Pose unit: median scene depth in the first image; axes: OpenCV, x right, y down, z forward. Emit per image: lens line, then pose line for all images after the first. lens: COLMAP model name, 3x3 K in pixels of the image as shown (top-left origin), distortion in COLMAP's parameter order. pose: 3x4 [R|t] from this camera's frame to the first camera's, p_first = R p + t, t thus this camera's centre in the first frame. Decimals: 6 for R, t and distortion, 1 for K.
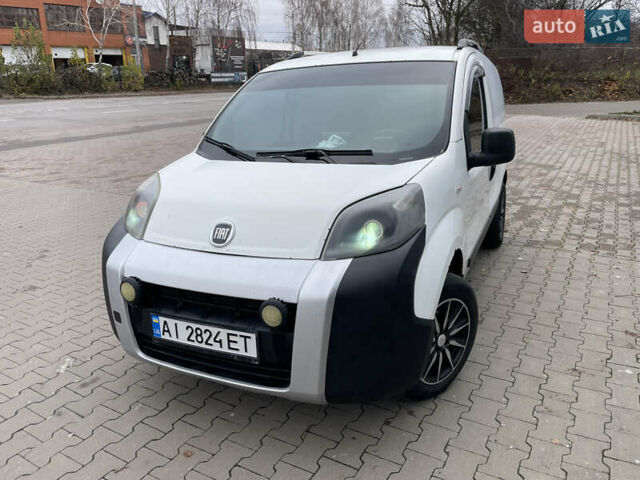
lens RADIAL K [[486.9, 0, 316.8], [0, 486.9, 239.9], [0, 0, 1]] dist [0.102331, -0.142544]
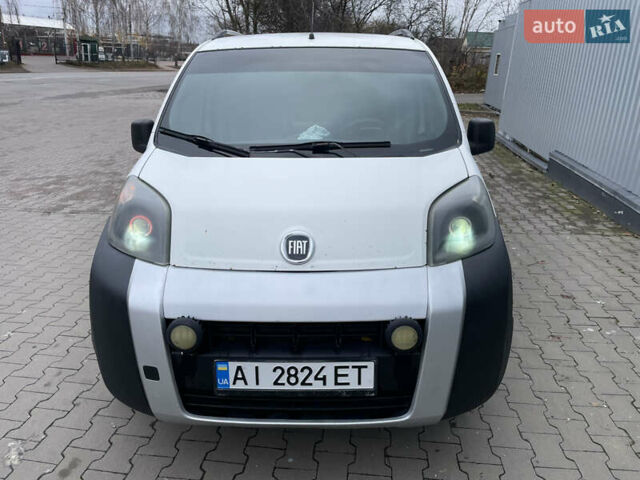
lens RADIAL K [[486.9, 0, 316.8], [0, 486.9, 239.9], [0, 0, 1]] dist [0.102331, -0.142544]
pose [[0.913173, -0.095214, 0.396294, -0.483556], [0.087446, 0.995457, 0.037670, -0.052830], [-0.398080, 0.000255, 0.917351, 0.236306]]
